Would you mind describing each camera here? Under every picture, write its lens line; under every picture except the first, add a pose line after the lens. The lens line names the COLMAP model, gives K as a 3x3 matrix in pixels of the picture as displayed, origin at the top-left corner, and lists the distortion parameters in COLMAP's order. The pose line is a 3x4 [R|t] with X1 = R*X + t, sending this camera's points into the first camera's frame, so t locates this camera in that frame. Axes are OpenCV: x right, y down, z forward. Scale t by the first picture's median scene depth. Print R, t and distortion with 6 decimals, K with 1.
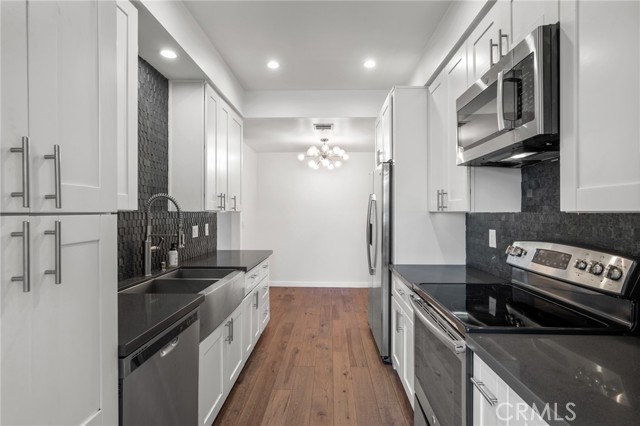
lens RADIAL K [[322.0, 0, 317.2], [0, 322.0, 214.9], [0, 0, 1]] dist [0.003236, 0.000303]
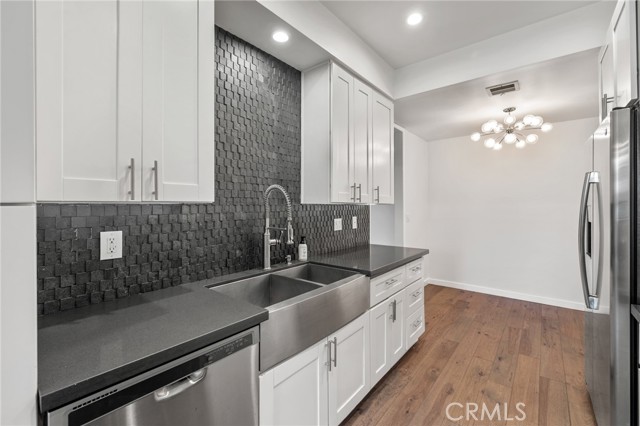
lens RADIAL K [[275.5, 0, 321.3], [0, 275.5, 205.1], [0, 0, 1]] dist [0.001297, 0.001048]
pose [[0.801462, -0.006229, -0.598013, 0.077636], [0.000603, 0.999954, -0.009609, 0.001069], [0.598045, 0.007341, 0.801429, 0.291300]]
